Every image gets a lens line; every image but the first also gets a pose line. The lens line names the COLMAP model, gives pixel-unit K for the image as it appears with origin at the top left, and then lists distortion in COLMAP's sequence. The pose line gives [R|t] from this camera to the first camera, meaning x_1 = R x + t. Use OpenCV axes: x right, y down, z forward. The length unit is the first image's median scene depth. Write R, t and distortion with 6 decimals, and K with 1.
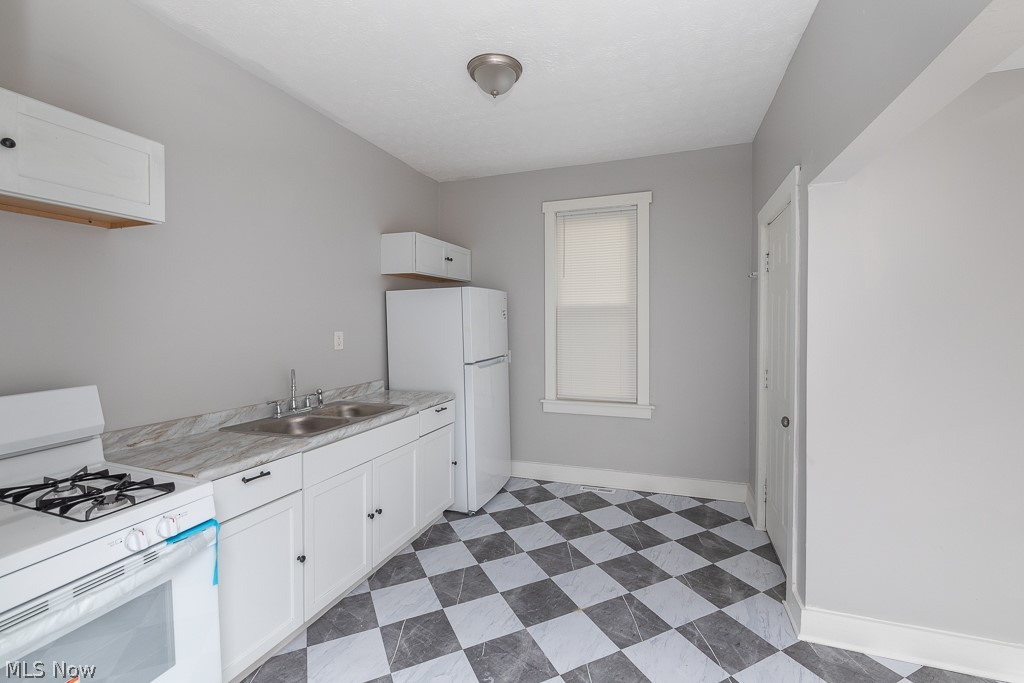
lens RADIAL K [[445.6, 0, 511.1], [0, 445.6, 331.8], [0, 0, 1]] dist [-0.001567, -0.000036]
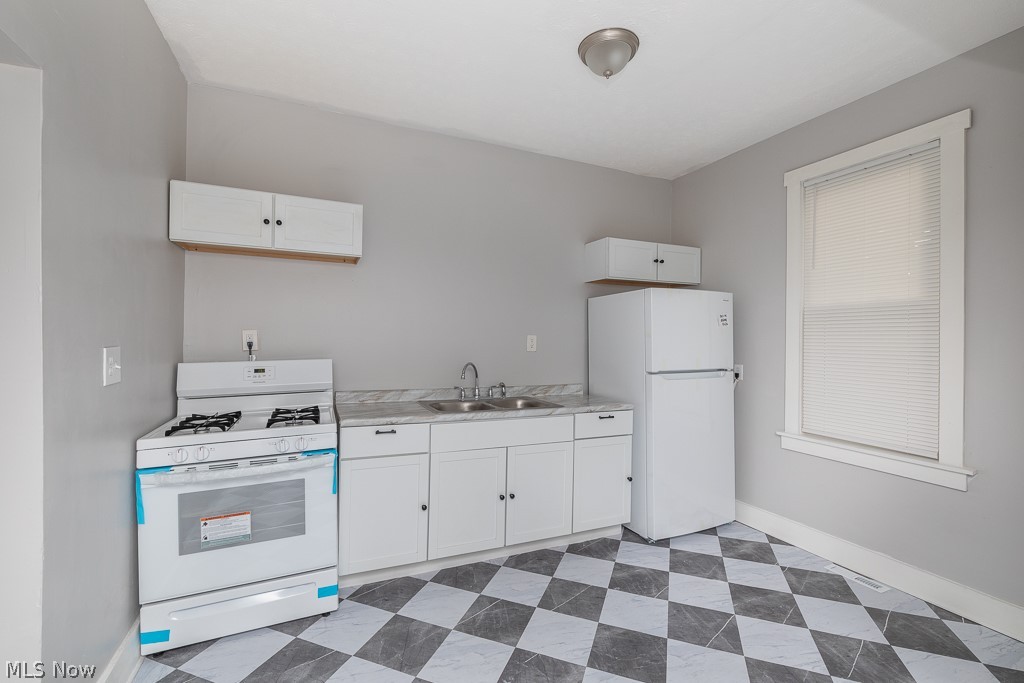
lens RADIAL K [[442.7, 0, 513.9], [0, 442.7, 338.9], [0, 0, 1]] dist [-0.000004, 0.000276]
pose [[0.692655, 0.011398, -0.721179, 0.363002], [-0.032591, 0.999348, -0.015508, 0.025682], [0.720532, 0.034246, 0.692575, 0.177515]]
